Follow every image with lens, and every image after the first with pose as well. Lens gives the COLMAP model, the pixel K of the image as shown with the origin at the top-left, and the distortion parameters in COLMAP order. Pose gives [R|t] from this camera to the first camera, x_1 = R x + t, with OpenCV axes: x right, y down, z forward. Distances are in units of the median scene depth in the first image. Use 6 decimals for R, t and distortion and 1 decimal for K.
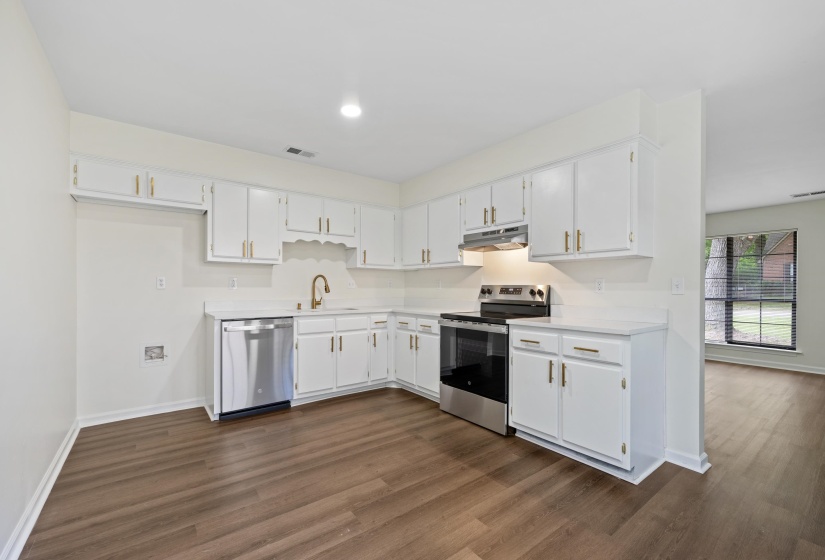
lens RADIAL K [[347.8, 0, 407.1], [0, 347.8, 291.2], [0, 0, 1]] dist [0.000833, -0.000299]
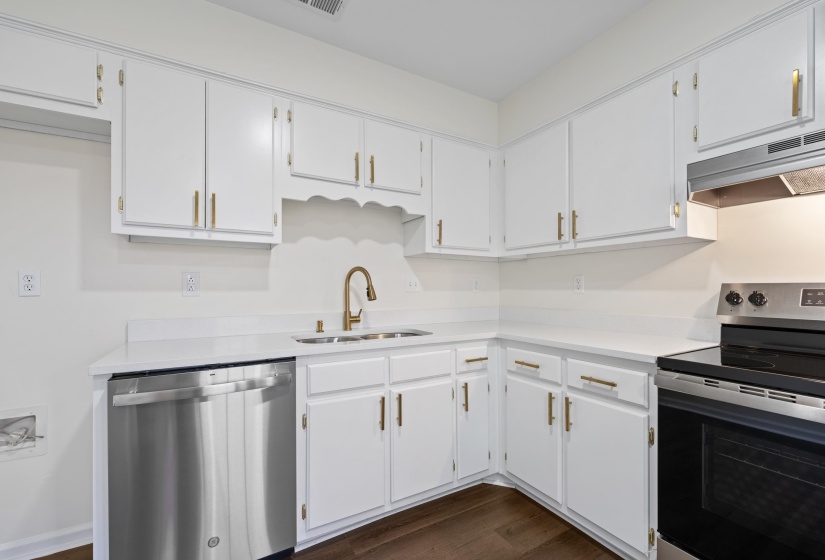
lens RADIAL K [[347.8, 0, 407.1], [0, 347.8, 291.2], [0, 0, 1]] dist [0.000833, -0.000299]
pose [[0.992229, -0.004399, -0.124349, -0.113743], [0.003837, 0.999981, -0.004766, -0.007230], [0.124368, 0.004252, 0.992227, 0.499716]]
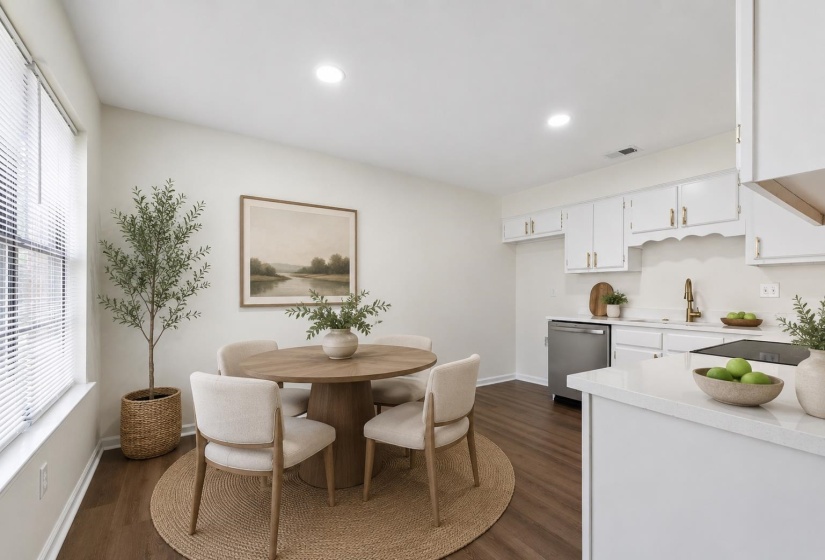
lens RADIAL K [[347.8, 0, 407.1], [0, 347.8, 291.2], [0, 0, 1]] dist [0.000833, -0.000299]
pose [[-0.058532, -0.009866, -0.998237, 0.589746], [-0.008769, 0.999918, -0.009368, -0.005880], [0.998247, 0.008205, -0.058613, 0.424299]]
